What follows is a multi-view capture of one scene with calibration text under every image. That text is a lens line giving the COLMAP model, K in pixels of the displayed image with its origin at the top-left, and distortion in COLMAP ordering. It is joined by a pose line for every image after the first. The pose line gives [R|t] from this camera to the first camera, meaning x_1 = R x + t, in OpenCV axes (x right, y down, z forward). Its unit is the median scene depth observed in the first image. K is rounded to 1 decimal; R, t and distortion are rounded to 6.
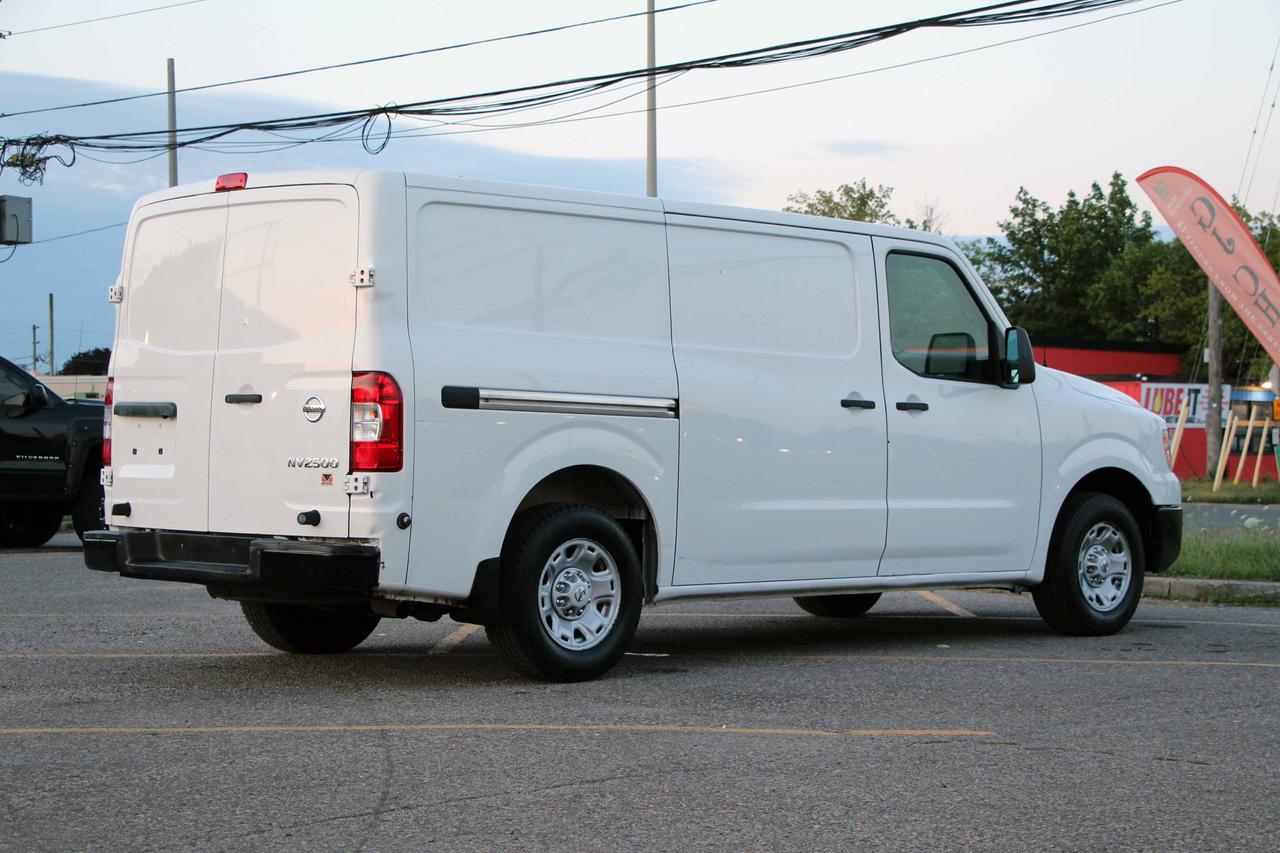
lens RADIAL K [[2434.0, 0, 640.0], [0, 2434.0, 426.5], [0, 0, 1]] dist [0.039265, 0.076787]
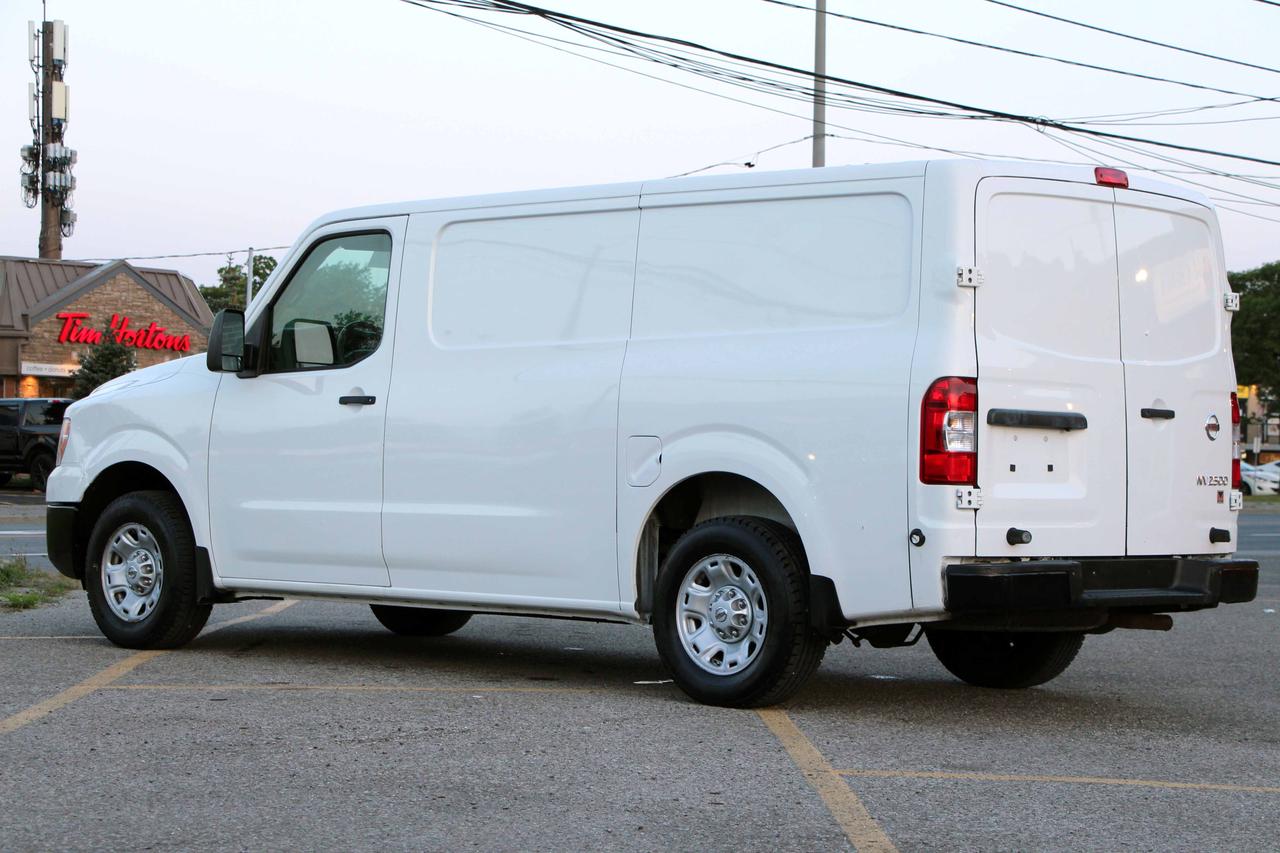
lens RADIAL K [[2865.6, 0, 640.0], [0, 2865.6, 426.5], [0, 0, 1]] dist [0.045397, 0.186495]
pose [[-0.034952, 0.004234, 0.999380, -1.141204], [-0.025386, 0.999665, -0.005123, 0.004019], [-0.999067, -0.025550, -0.034832, 1.108539]]
